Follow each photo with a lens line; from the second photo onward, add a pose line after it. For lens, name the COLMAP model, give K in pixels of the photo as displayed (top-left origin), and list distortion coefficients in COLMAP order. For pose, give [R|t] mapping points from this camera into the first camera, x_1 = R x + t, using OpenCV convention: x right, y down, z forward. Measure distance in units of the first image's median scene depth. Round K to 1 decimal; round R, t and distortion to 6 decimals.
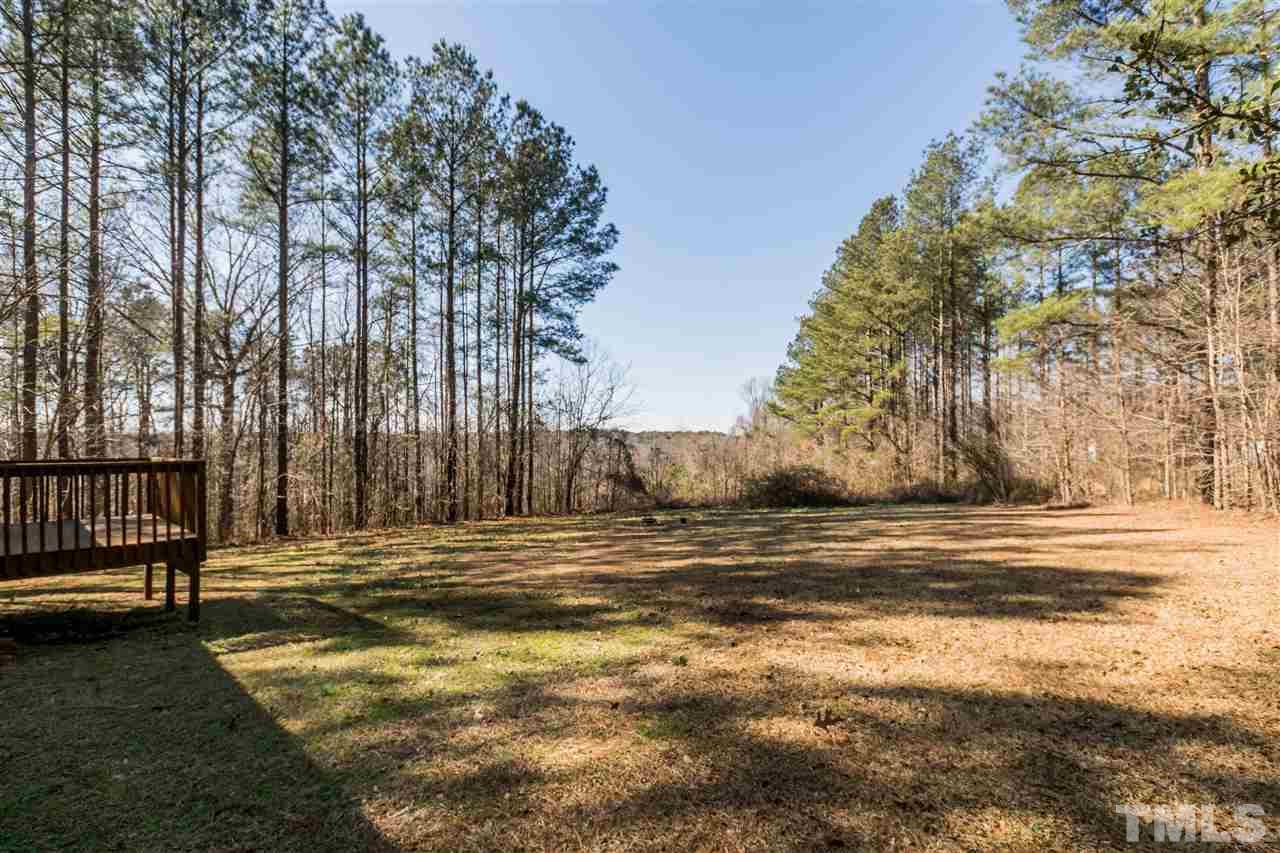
lens RADIAL K [[636.2, 0, 640.5], [0, 636.2, 439.2], [0, 0, 1]] dist [-0.025305, -0.000397]
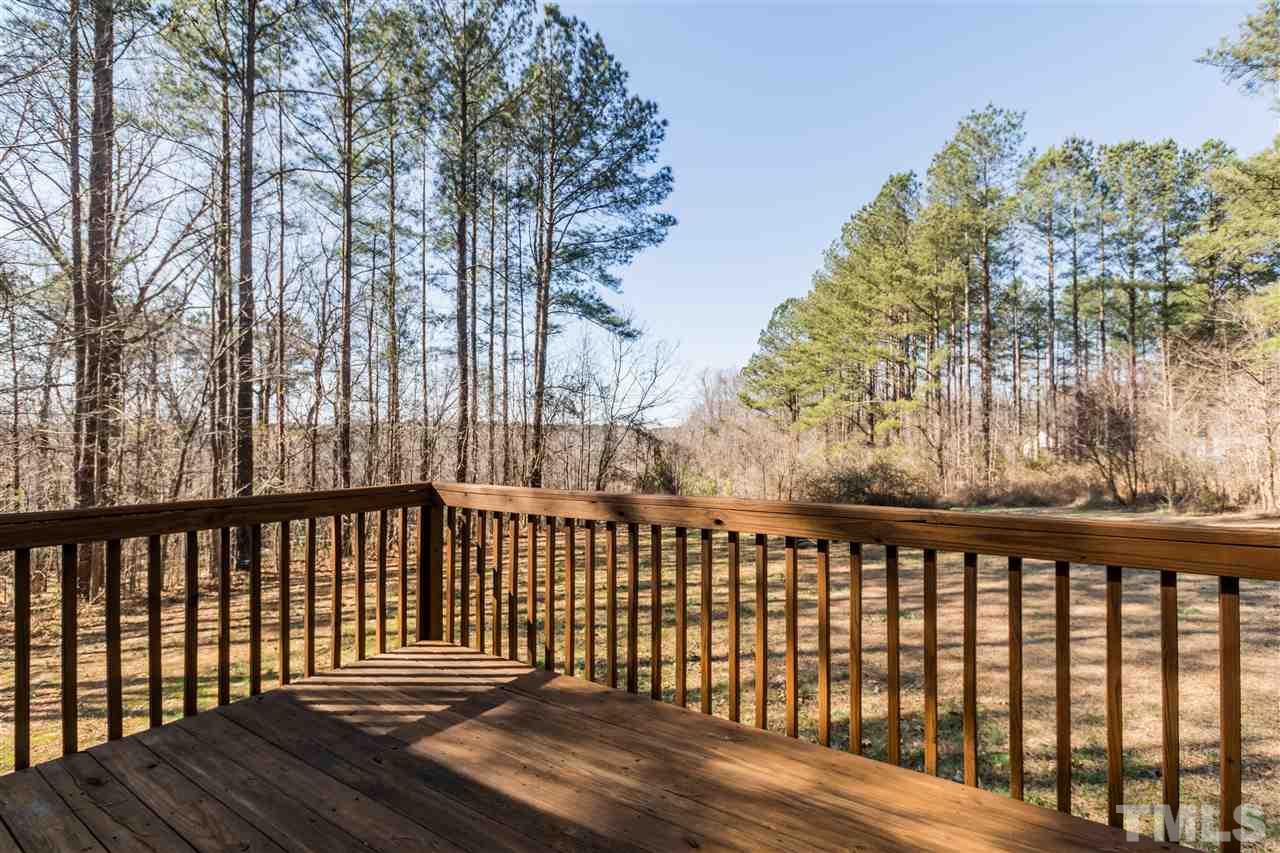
lens RADIAL K [[649.3, 0, 639.6], [0, 649.3, 420.9], [0, 0, 1]] dist [-0.012481, 0.000058]
pose [[0.984941, 0.007822, 0.172712, -0.187528], [-0.004967, 0.999844, -0.016953, -0.002057], [-0.172818, 0.015840, 0.984826, 0.168945]]
